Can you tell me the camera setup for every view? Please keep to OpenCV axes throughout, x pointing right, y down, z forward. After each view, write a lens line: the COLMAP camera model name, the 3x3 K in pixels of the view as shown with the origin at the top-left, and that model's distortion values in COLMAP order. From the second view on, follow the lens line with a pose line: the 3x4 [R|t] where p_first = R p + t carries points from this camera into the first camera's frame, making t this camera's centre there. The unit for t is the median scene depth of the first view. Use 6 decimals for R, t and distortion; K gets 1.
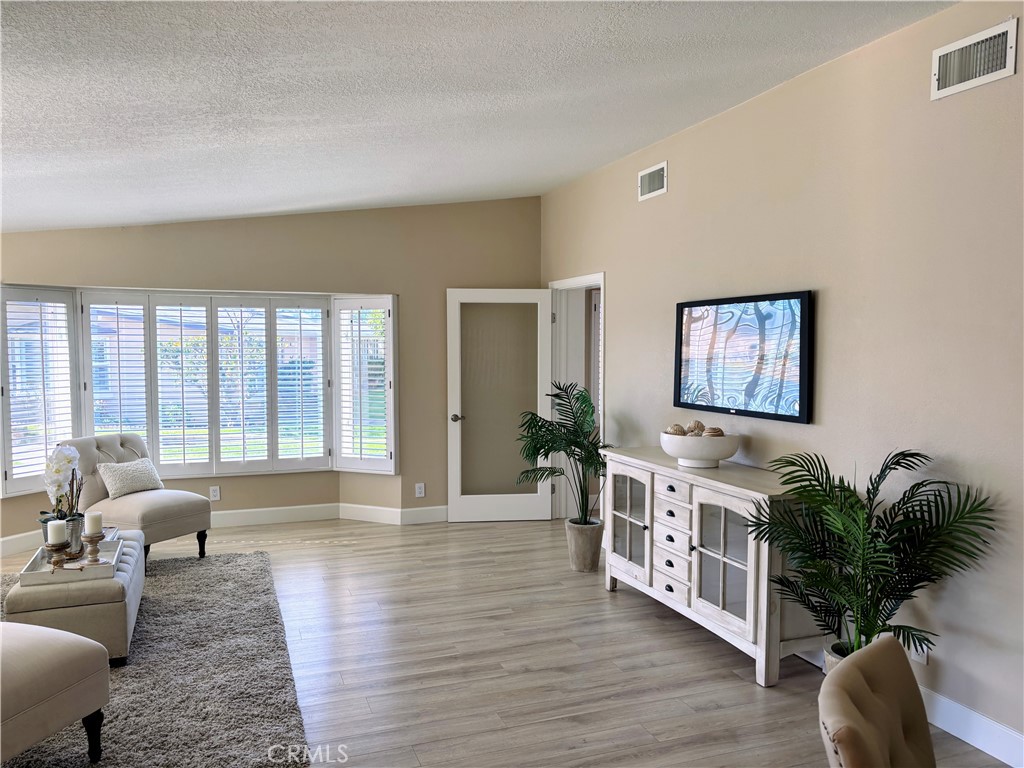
lens RADIAL K [[765.0, 0, 507.1], [0, 765.0, 383.9], [0, 0, 1]] dist [0.054379, -0.043384]
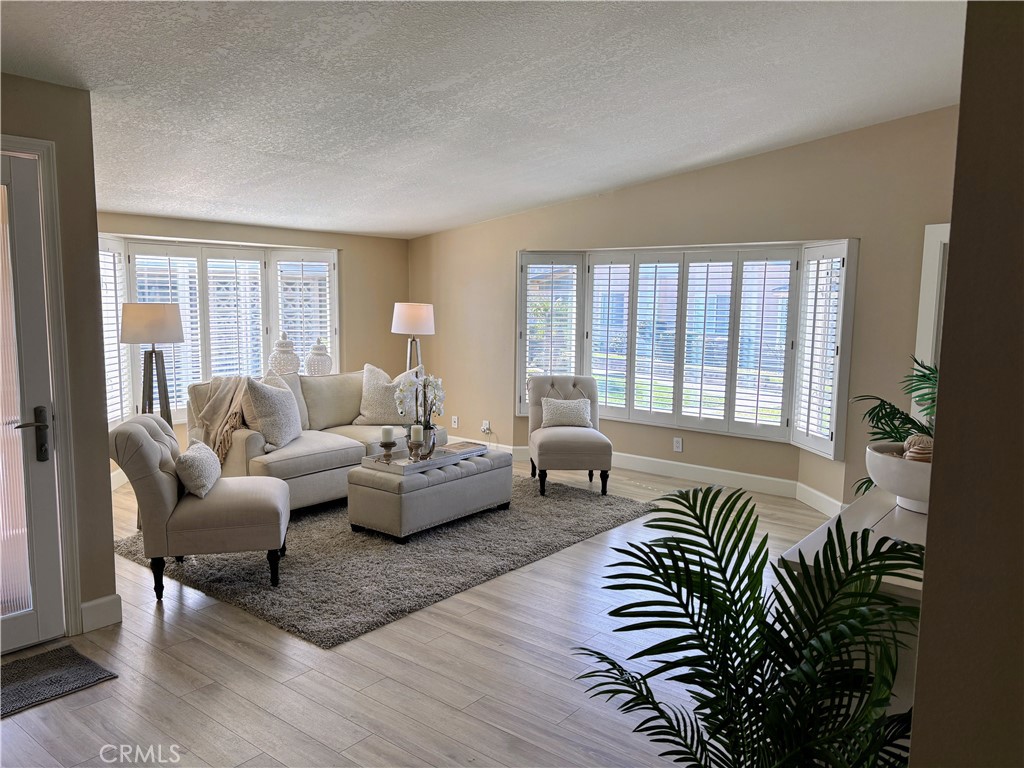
lens RADIAL K [[765.0, 0, 507.5], [0, 765.0, 387.4], [0, 0, 1]] dist [0.054379, -0.043384]
pose [[0.504388, 0.105930, -0.856955, 0.386550], [-0.055957, 0.994370, 0.089981, -0.014505], [0.861662, 0.002568, 0.507476, 0.283606]]
